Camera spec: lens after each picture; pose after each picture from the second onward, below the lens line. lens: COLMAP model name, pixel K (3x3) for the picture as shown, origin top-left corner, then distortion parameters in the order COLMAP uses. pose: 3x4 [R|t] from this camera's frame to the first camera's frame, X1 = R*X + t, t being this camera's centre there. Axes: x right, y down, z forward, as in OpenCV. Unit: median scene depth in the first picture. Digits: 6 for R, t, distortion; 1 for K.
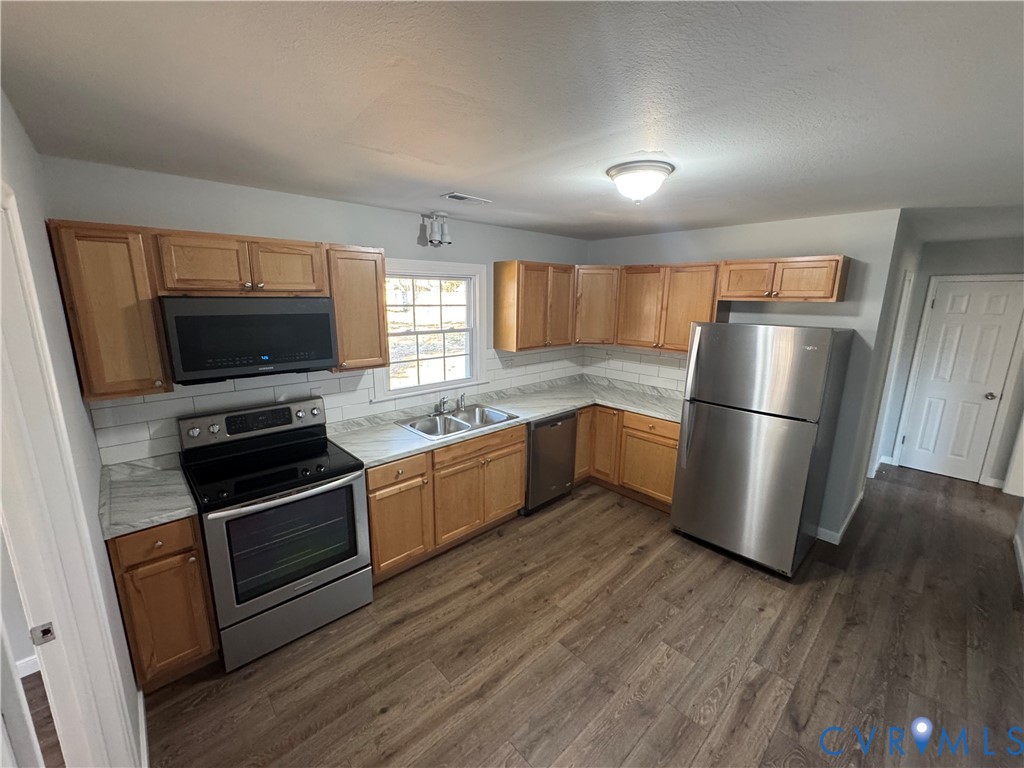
lens RADIAL K [[415.9, 0, 509.7], [0, 415.9, 385.0], [0, 0, 1]] dist [-0.001812, -0.000071]
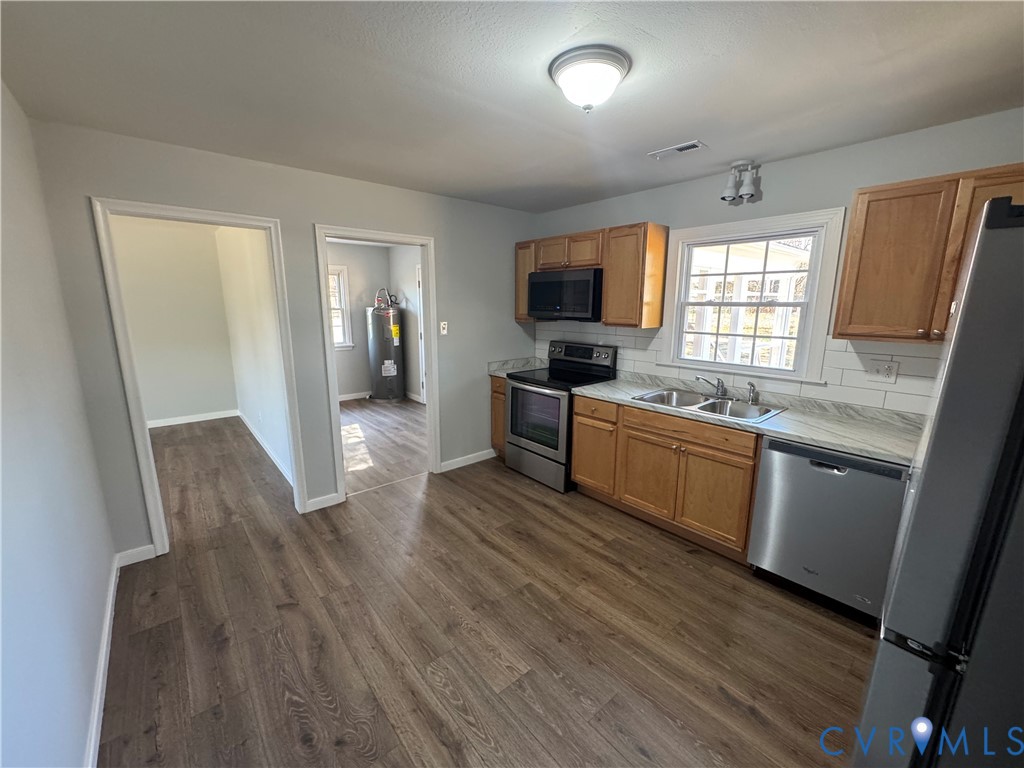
lens RADIAL K [[415.9, 0, 511.0], [0, 415.9, 386.1], [0, 0, 1]] dist [-0.001812, -0.000071]
pose [[-0.046404, 0.187561, -0.981156, 0.993287], [-0.215166, 0.957281, 0.193174, -0.040476], [0.975474, 0.220075, -0.004065, 0.806128]]
